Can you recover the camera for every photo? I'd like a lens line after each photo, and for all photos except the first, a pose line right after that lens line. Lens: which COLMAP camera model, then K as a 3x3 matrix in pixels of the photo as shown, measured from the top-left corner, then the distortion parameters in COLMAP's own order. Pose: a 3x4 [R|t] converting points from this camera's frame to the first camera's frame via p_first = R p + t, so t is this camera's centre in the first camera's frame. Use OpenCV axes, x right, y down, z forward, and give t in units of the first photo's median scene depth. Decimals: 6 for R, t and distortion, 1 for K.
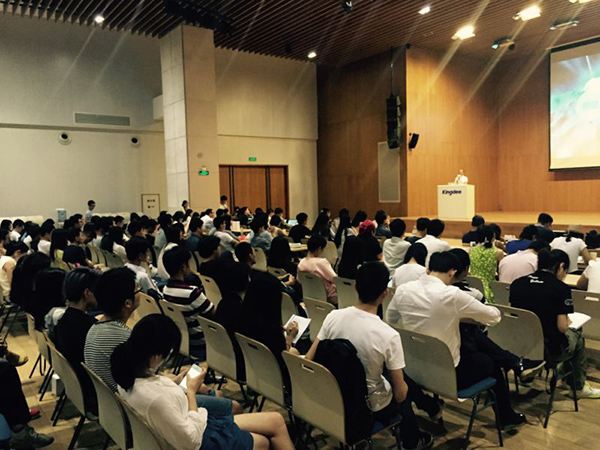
lens RADIAL K [[505.2, 0, 300.0], [0, 505.2, 225.3], [0, 0, 1]] dist [0.000143, -0.000032]
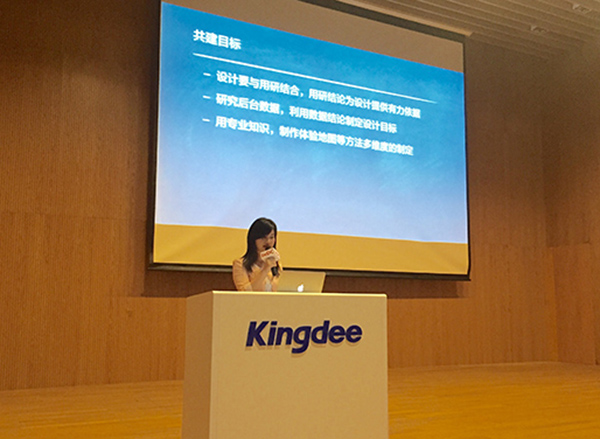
lens RADIAL K [[555.5, 0, 299.9], [0, 555.5, 219.8], [0, 0, 1]] dist [0.001010, 0.000000]
pose [[0.190107, 0.182472, 0.964657, 0.122463], [0.057930, 0.978779, -0.196560, -0.065982], [-0.980053, 0.093250, 0.175503, 0.955869]]
